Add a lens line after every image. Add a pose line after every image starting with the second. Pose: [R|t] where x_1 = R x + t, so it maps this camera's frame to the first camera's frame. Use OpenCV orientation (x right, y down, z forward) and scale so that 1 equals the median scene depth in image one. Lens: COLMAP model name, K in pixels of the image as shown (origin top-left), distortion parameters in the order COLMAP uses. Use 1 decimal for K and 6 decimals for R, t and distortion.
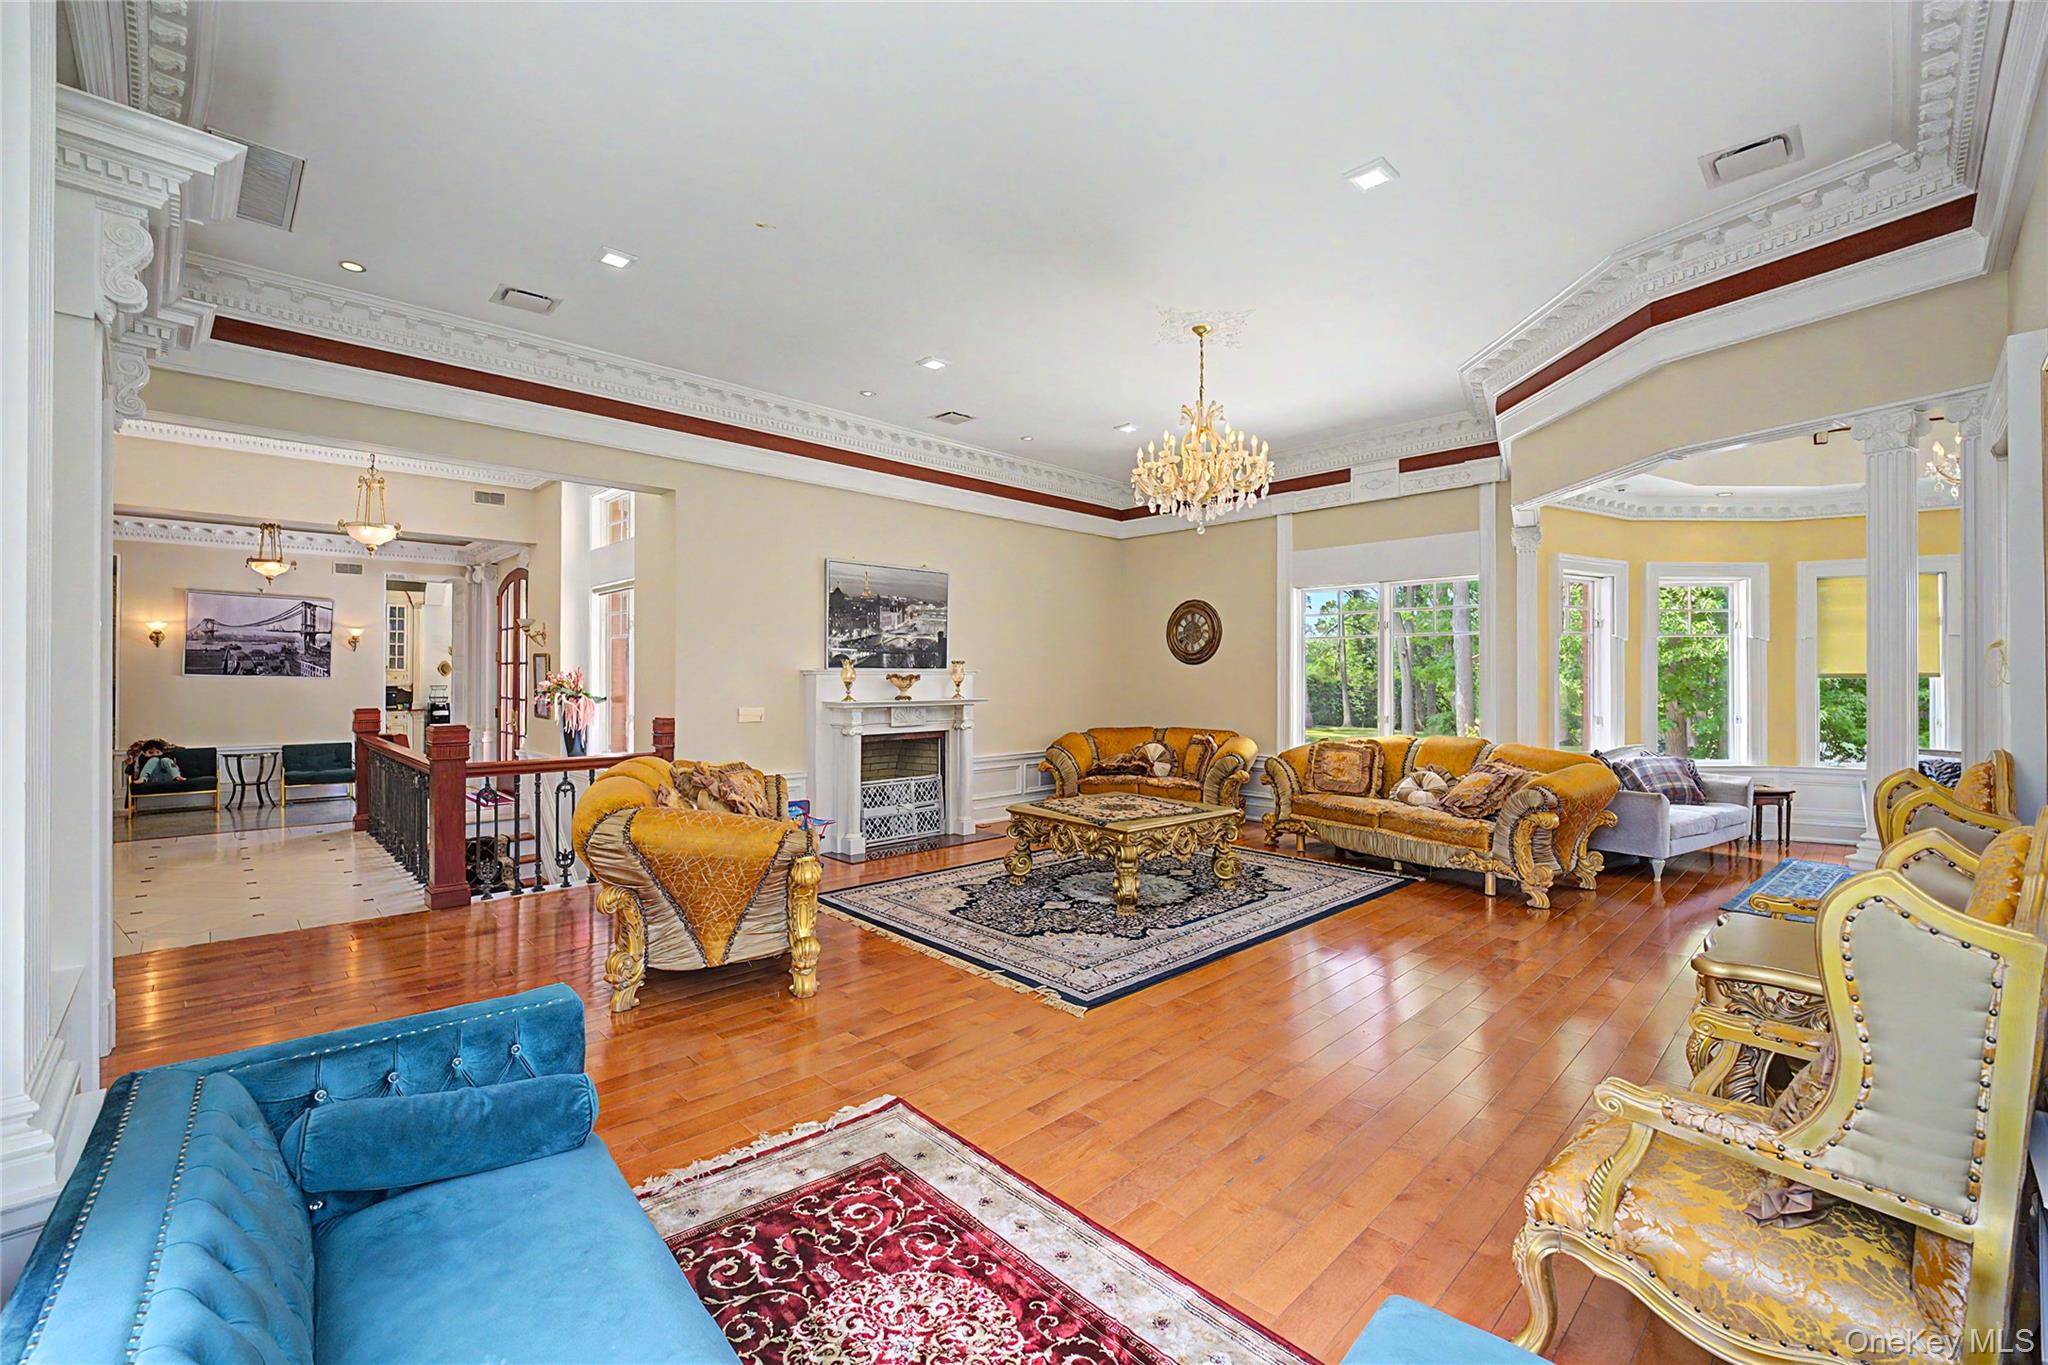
lens RADIAL K [[856.8, 0, 1016.8], [0, 856.8, 678.2], [0, 0, 1]] dist [-0.011199, -0.001763]
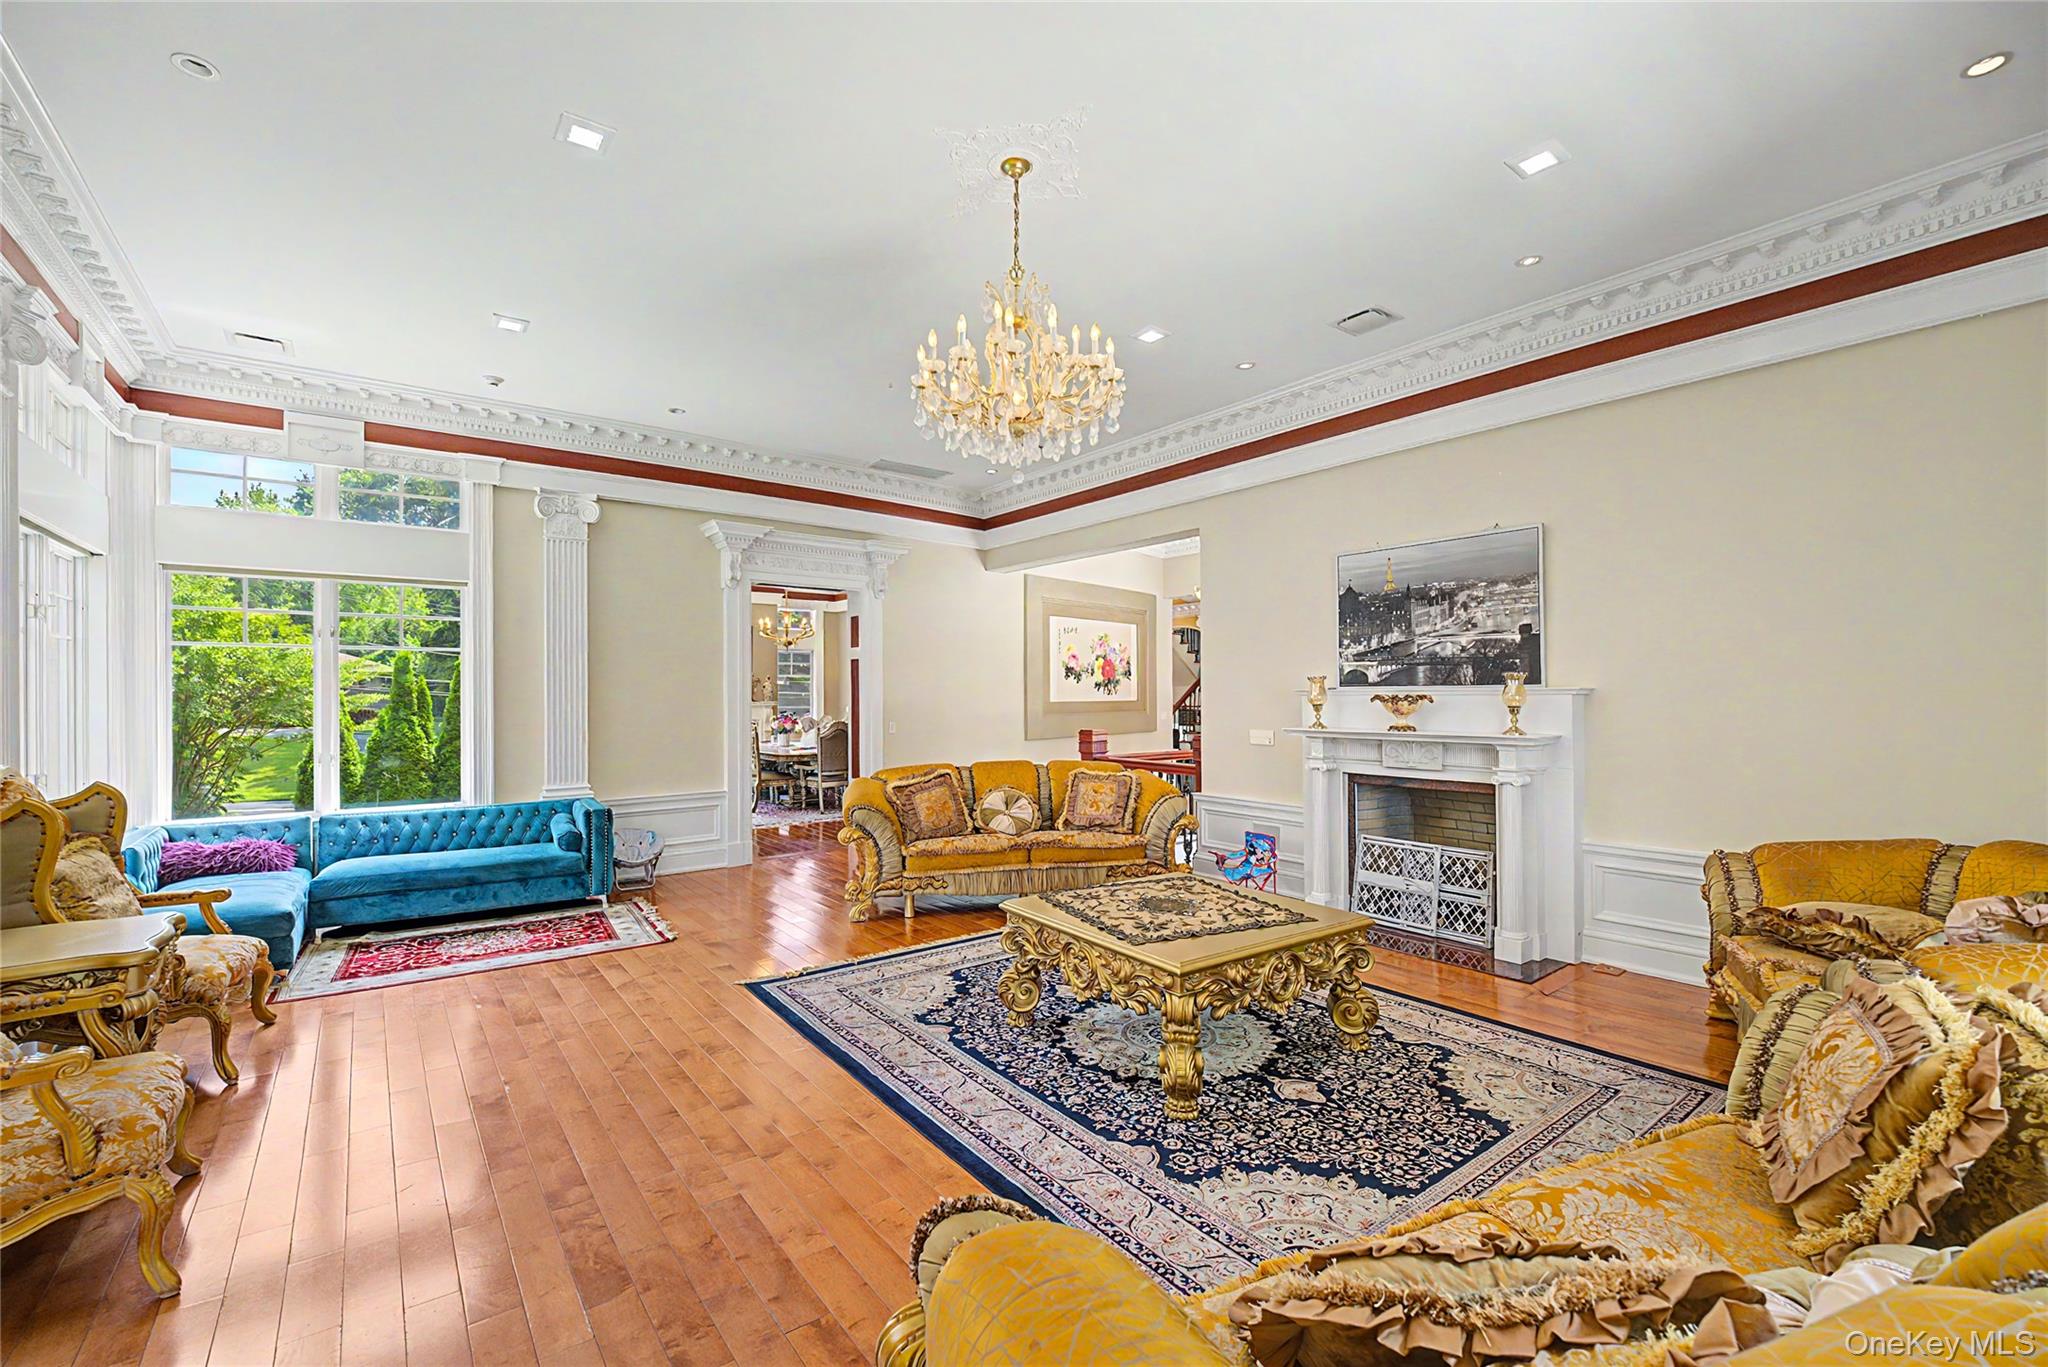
lens RADIAL K [[856.8, 0, 1012.7], [0, 856.8, 688.2], [0, 0, 1]] dist [-0.011199, -0.001763]
pose [[-0.123768, -0.010060, -0.992260, 0.610239], [-0.000949, 0.999949, -0.010019, -0.002363], [0.992311, -0.000298, -0.123771, 0.769076]]
